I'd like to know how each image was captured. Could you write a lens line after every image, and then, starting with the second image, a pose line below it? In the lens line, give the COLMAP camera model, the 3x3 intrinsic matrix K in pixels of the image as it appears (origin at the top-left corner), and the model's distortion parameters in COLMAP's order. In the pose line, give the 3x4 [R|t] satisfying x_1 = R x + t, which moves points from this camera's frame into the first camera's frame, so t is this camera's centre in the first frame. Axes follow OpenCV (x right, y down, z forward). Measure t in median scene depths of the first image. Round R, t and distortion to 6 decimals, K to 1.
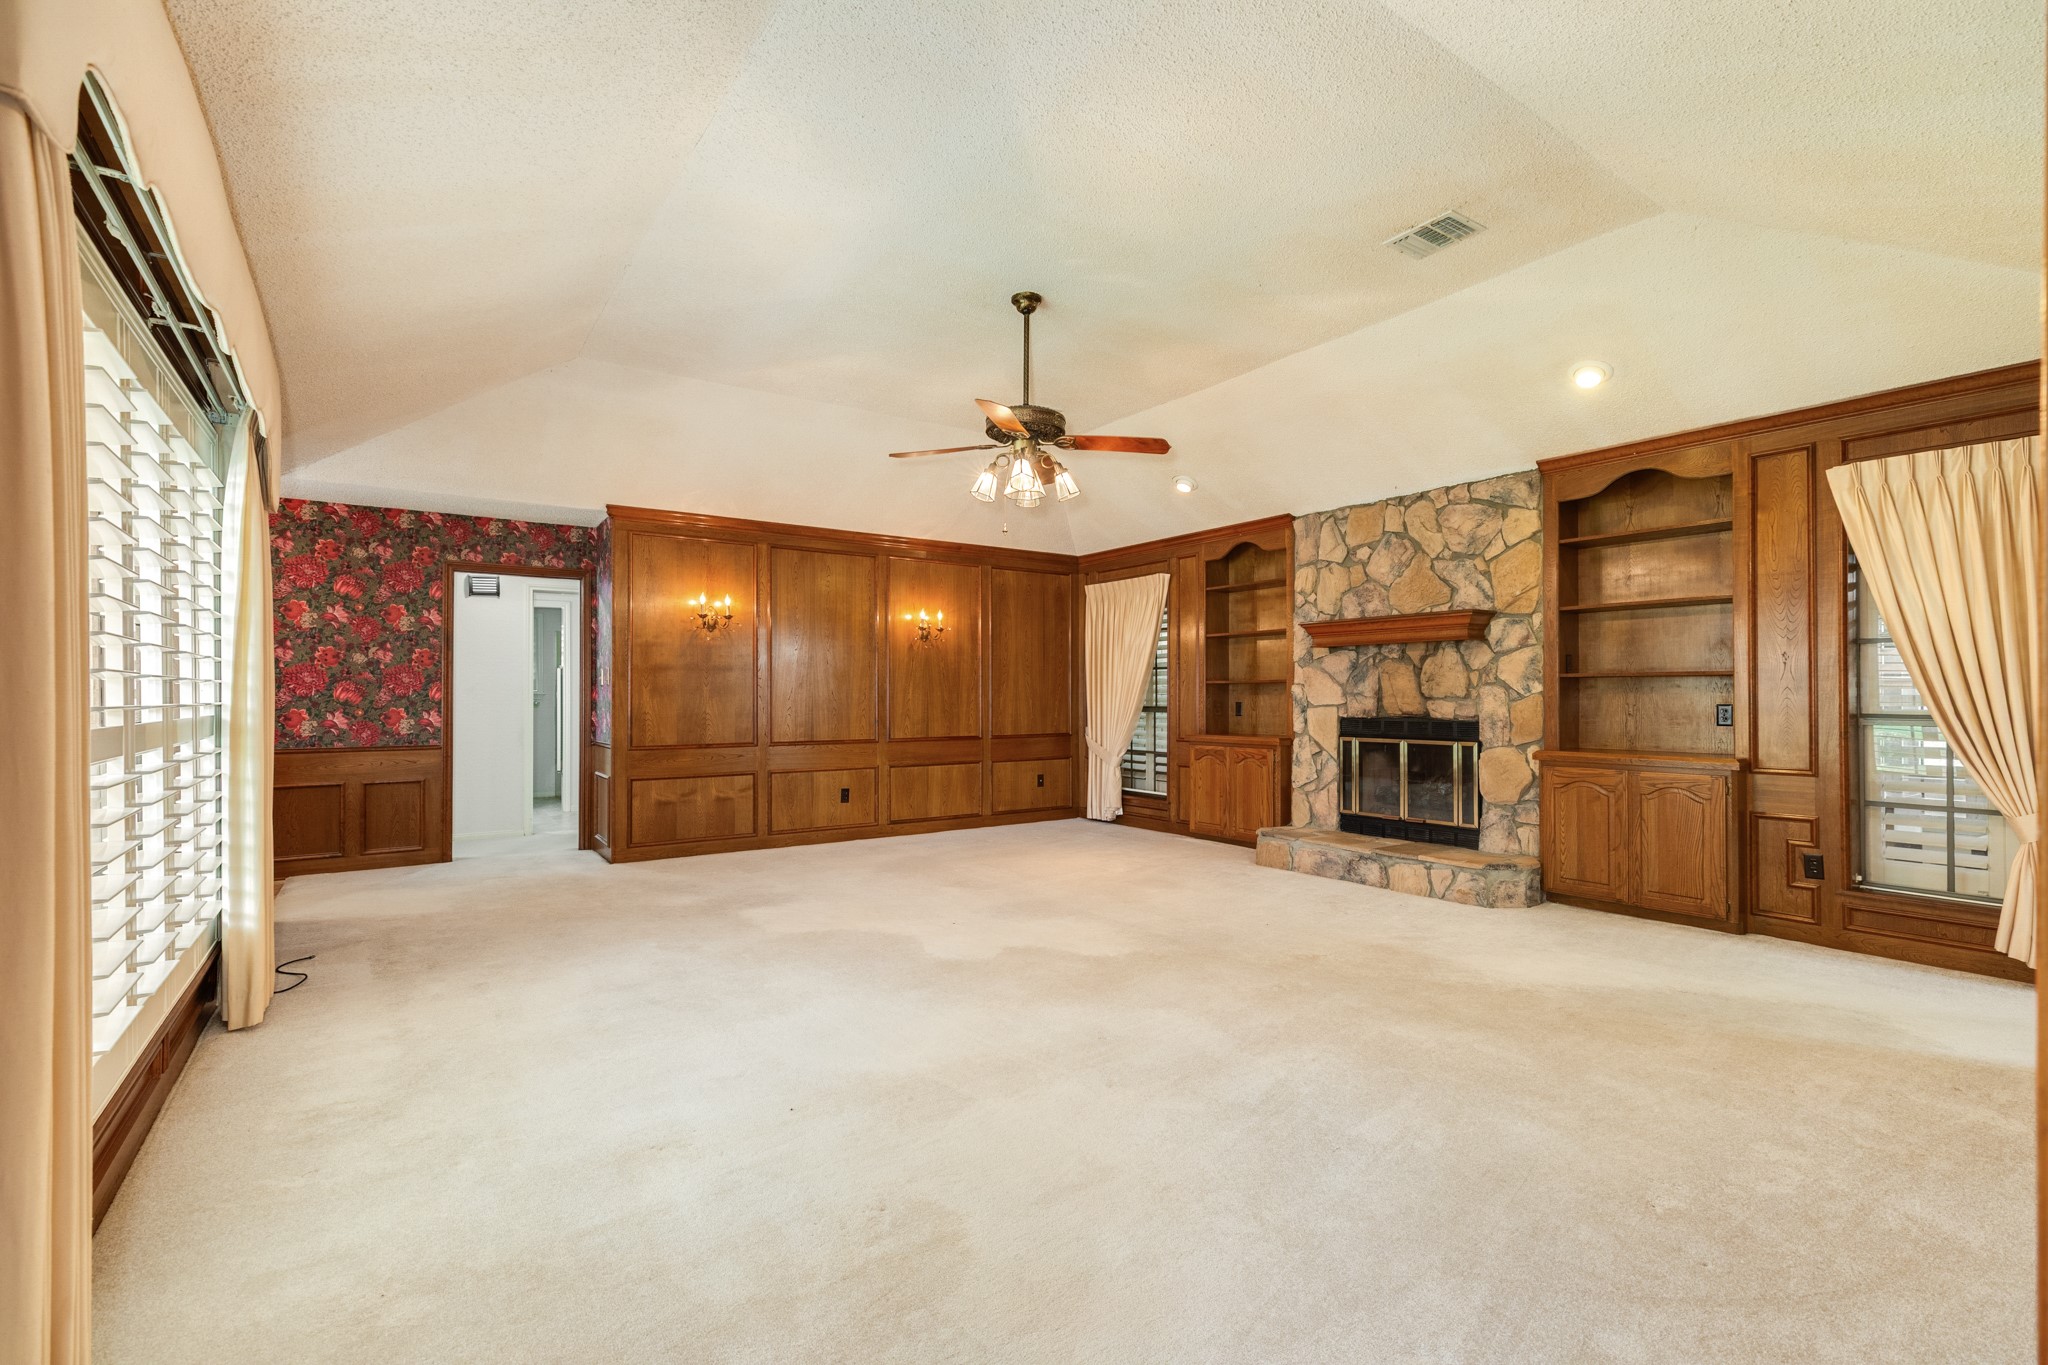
lens RADIAL K [[907.8, 0, 1016.9], [0, 907.8, 688.9], [0, 0, 1]] dist [0.006695, -0.000758]
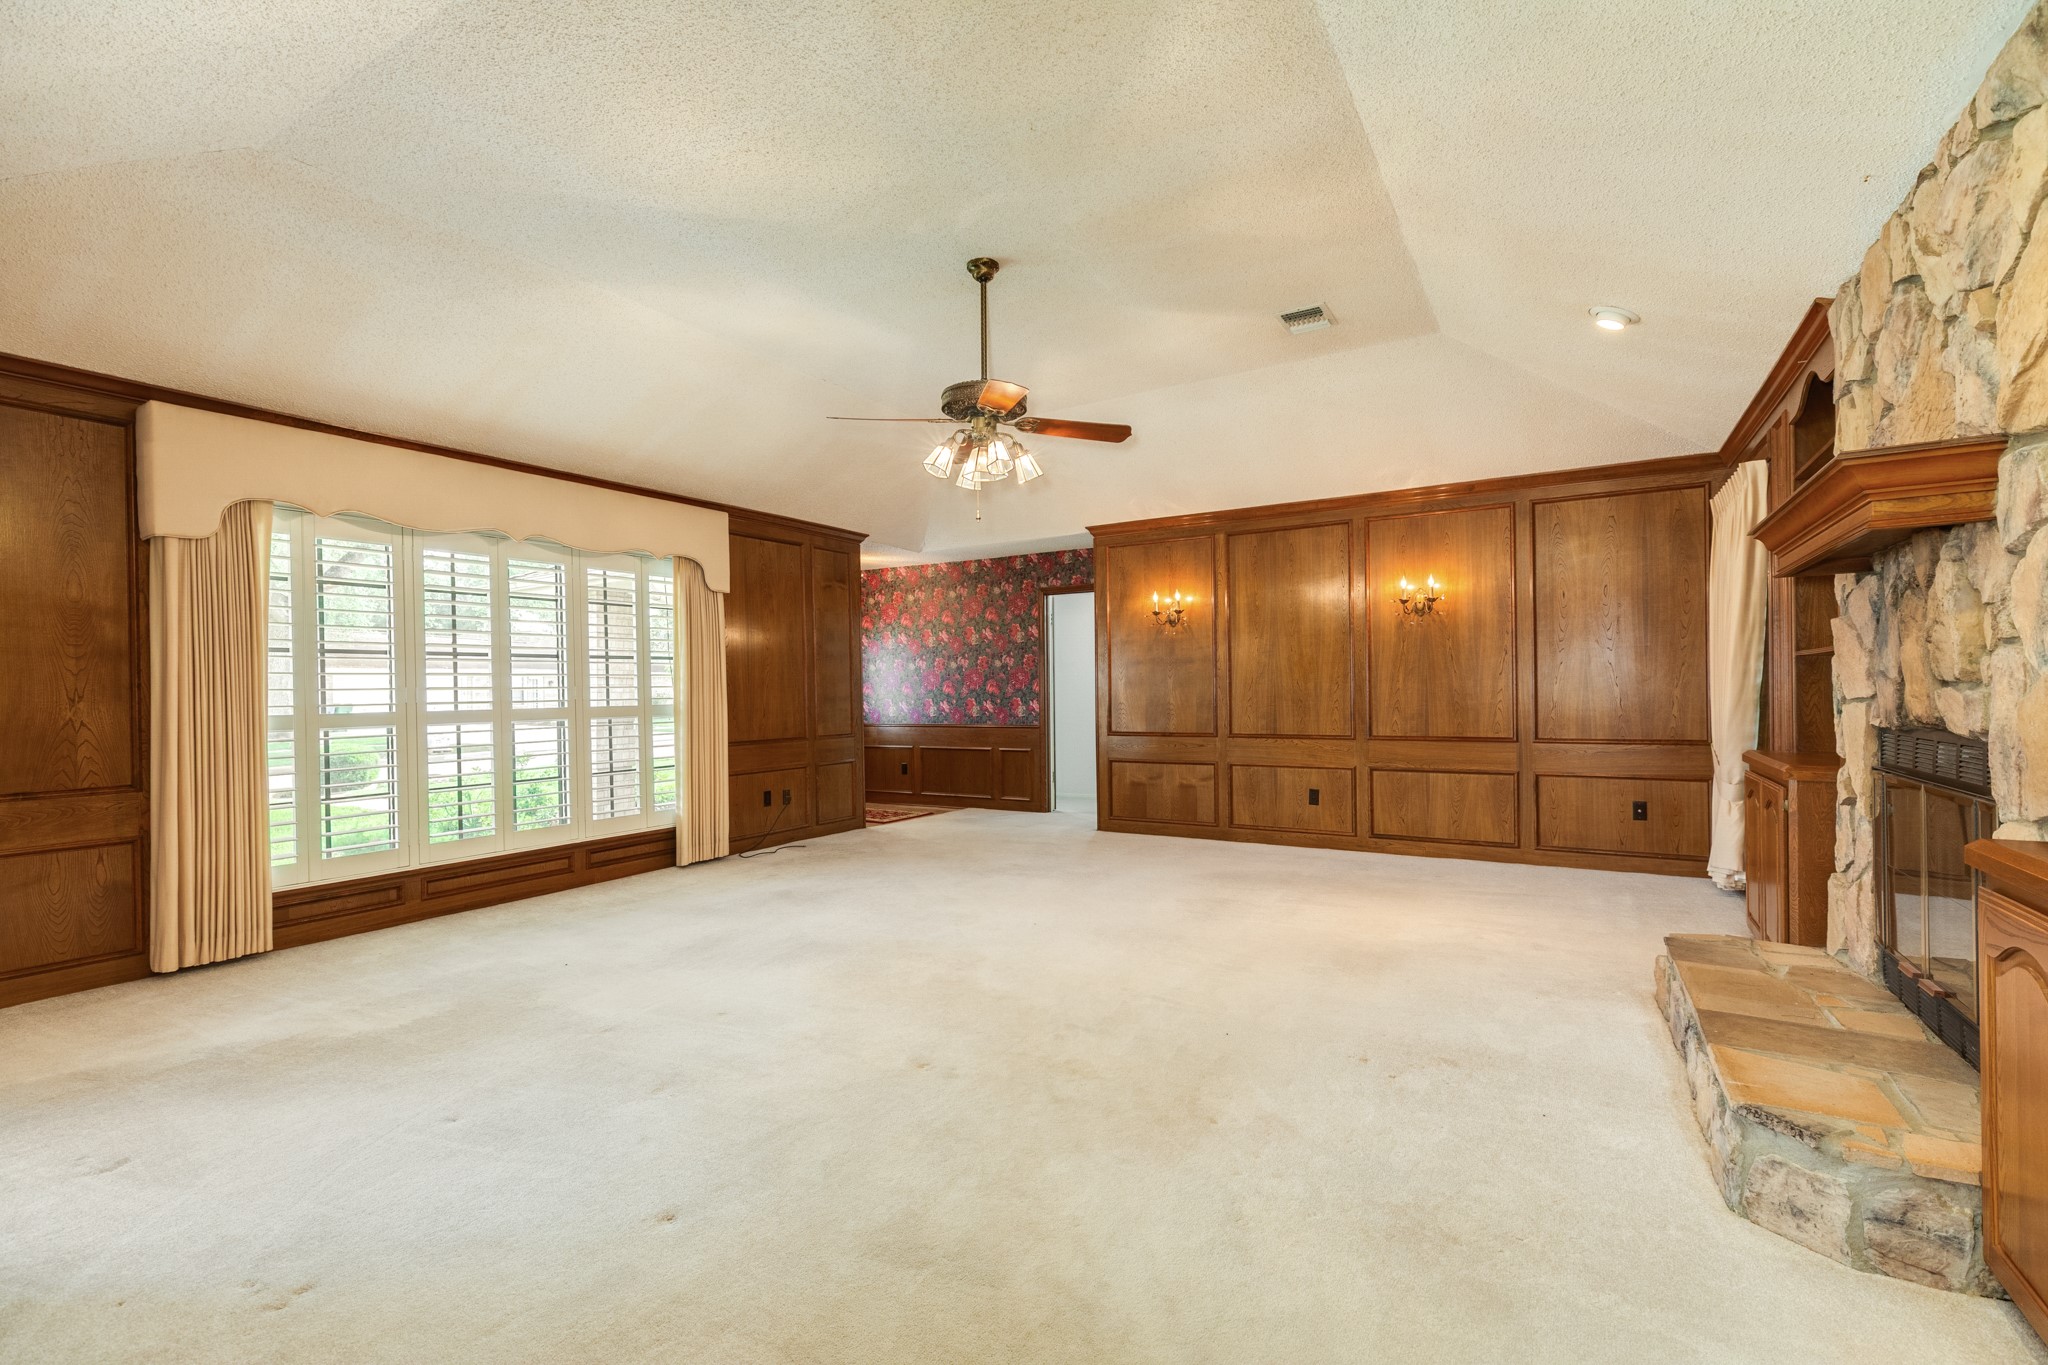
lens RADIAL K [[907.8, 0, 1016.9], [0, 907.8, 688.9], [0, 0, 1]] dist [0.006695, -0.000758]
pose [[0.404304, -0.004350, -0.914614, 0.555454], [0.019780, 0.999796, 0.003988, 0.001598], [0.914411, -0.019704, 0.404307, 0.403514]]
